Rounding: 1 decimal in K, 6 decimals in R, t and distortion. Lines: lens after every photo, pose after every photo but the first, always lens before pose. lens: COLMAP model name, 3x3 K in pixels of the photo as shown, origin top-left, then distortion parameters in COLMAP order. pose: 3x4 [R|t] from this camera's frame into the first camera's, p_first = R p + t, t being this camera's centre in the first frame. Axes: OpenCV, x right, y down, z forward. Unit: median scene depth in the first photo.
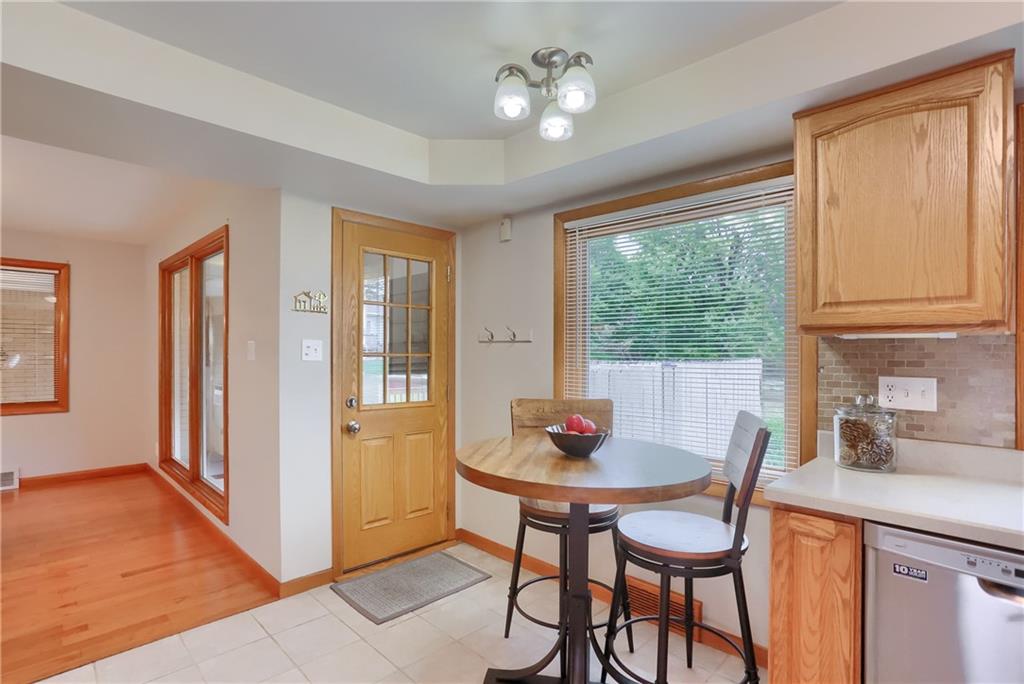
lens RADIAL K [[506.4, 0, 472.8], [0, 506.4, 358.5], [0, 0, 1]] dist [-0.028931, 0.004398]
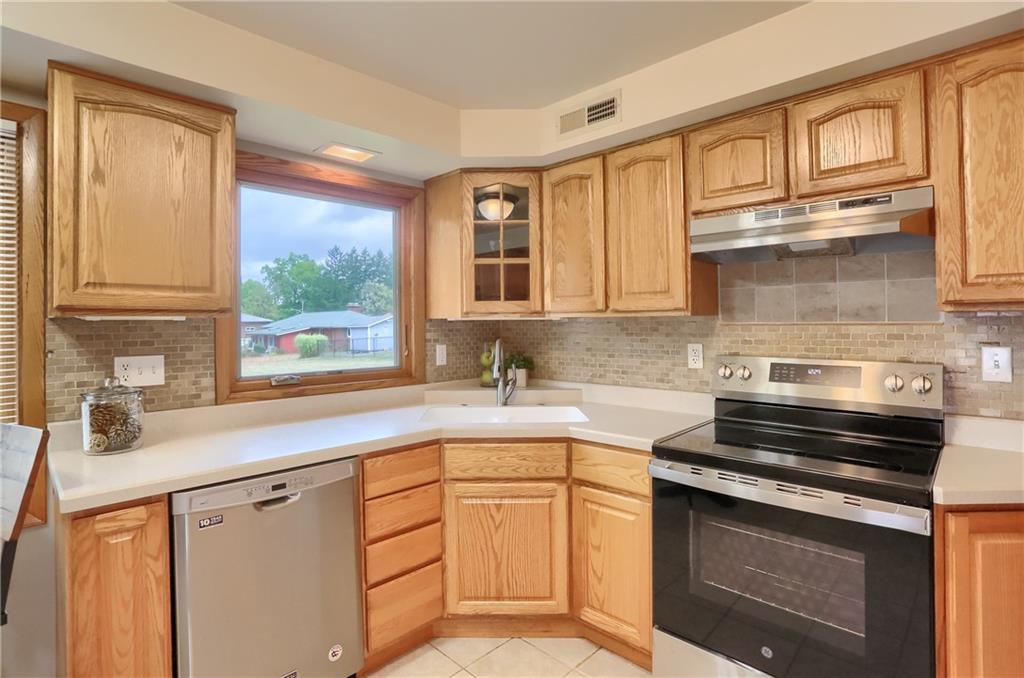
lens RADIAL K [[510.3, 0, 500.8], [0, 510.3, 319.1], [0, 0, 1]] dist [-0.034220, 0.007718]
pose [[-0.062510, 0.002994, 0.998040, -0.278501], [0.022122, 0.999754, -0.001614, -0.024926], [-0.997799, 0.021978, -0.062561, 0.299876]]
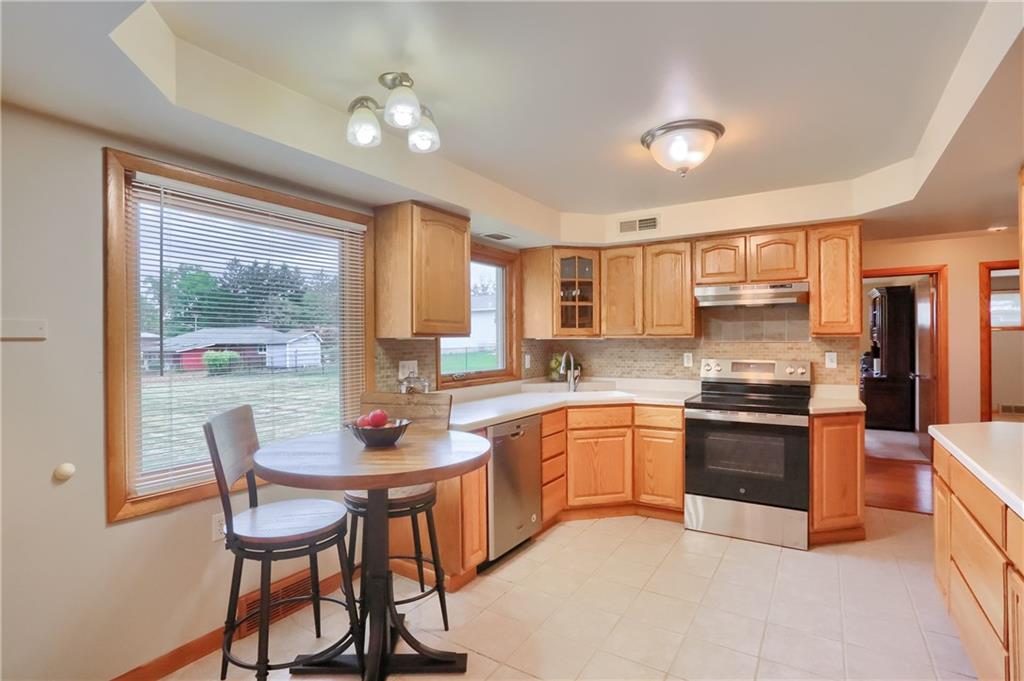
lens RADIAL K [[506.4, 0, 513.6], [0, 506.4, 345.0], [0, 0, 1]] dist [-0.028931, 0.004398]
pose [[-0.281269, -0.014744, 0.959516, -1.072471], [0.017619, 0.999634, 0.020525, -0.053815], [-0.959467, 0.022679, -0.280907, 1.211076]]
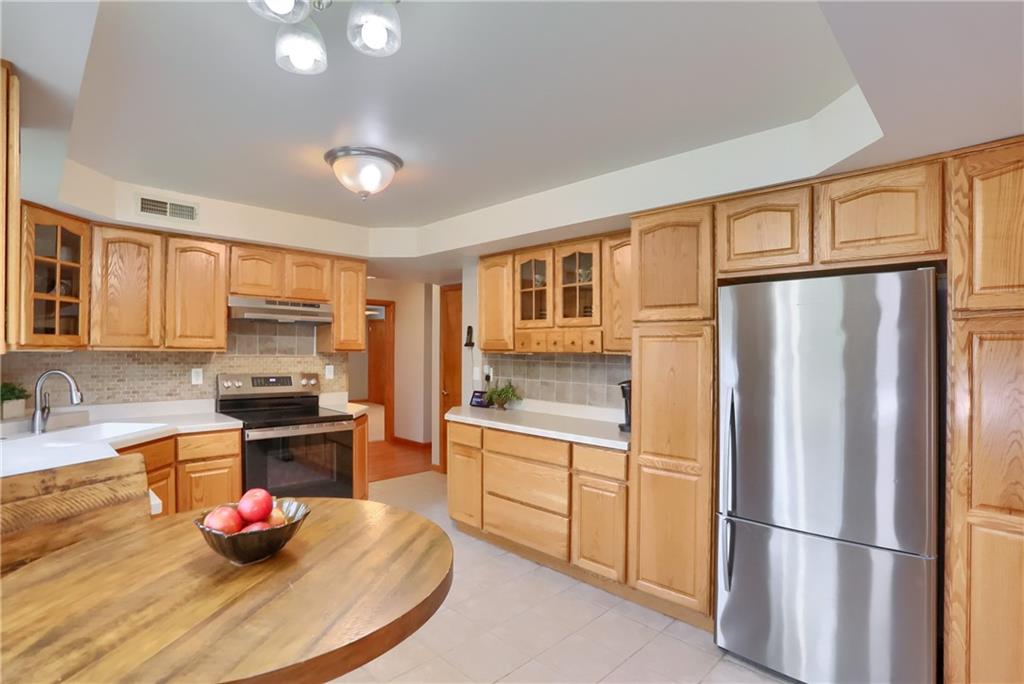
lens RADIAL K [[506.4, 0, 493.7], [0, 506.4, 355.5], [0, 0, 1]] dist [-0.028931, 0.004398]
pose [[-0.998850, -0.020961, -0.043113, -0.099610], [-0.022112, 0.999407, 0.026394, -0.088703], [0.042534, 0.027317, -0.998721, 1.888508]]
